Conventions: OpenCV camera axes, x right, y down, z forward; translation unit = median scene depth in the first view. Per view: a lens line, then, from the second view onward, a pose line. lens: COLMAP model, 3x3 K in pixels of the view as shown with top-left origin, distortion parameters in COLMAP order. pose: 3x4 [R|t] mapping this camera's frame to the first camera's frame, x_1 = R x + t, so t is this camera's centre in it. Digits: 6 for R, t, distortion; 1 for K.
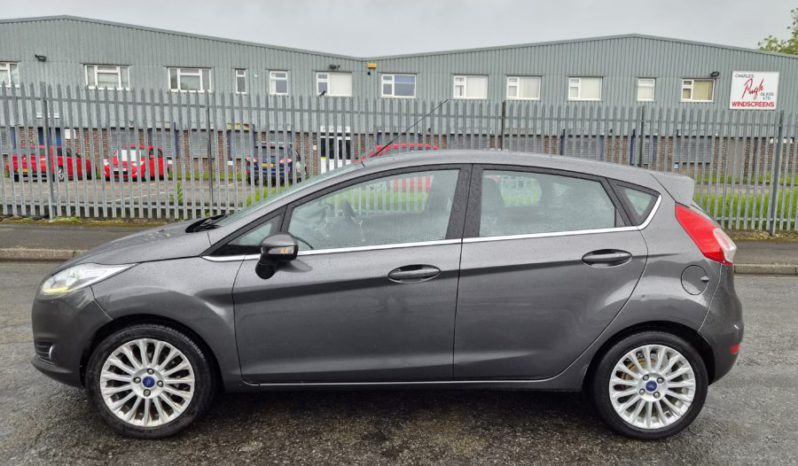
lens RADIAL K [[533.0, 0, 400.4], [0, 533.0, 229.3], [0, 0, 1]] dist [0.068052, -0.056304]
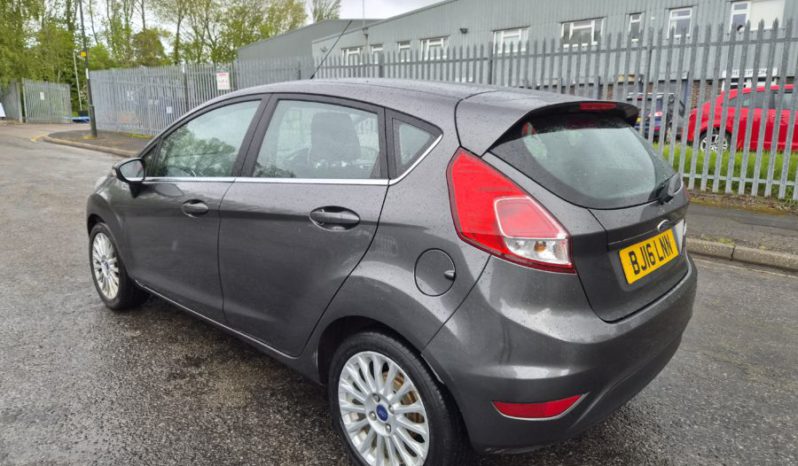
lens RADIAL K [[533.0, 0, 400.4], [0, 533.0, 229.3], [0, 0, 1]] dist [0.068052, -0.056304]
pose [[0.697572, 0.138486, -0.703004, 0.900393], [-0.086422, 0.990243, 0.109315, -0.017514], [0.711284, -0.015500, 0.702734, 0.525114]]
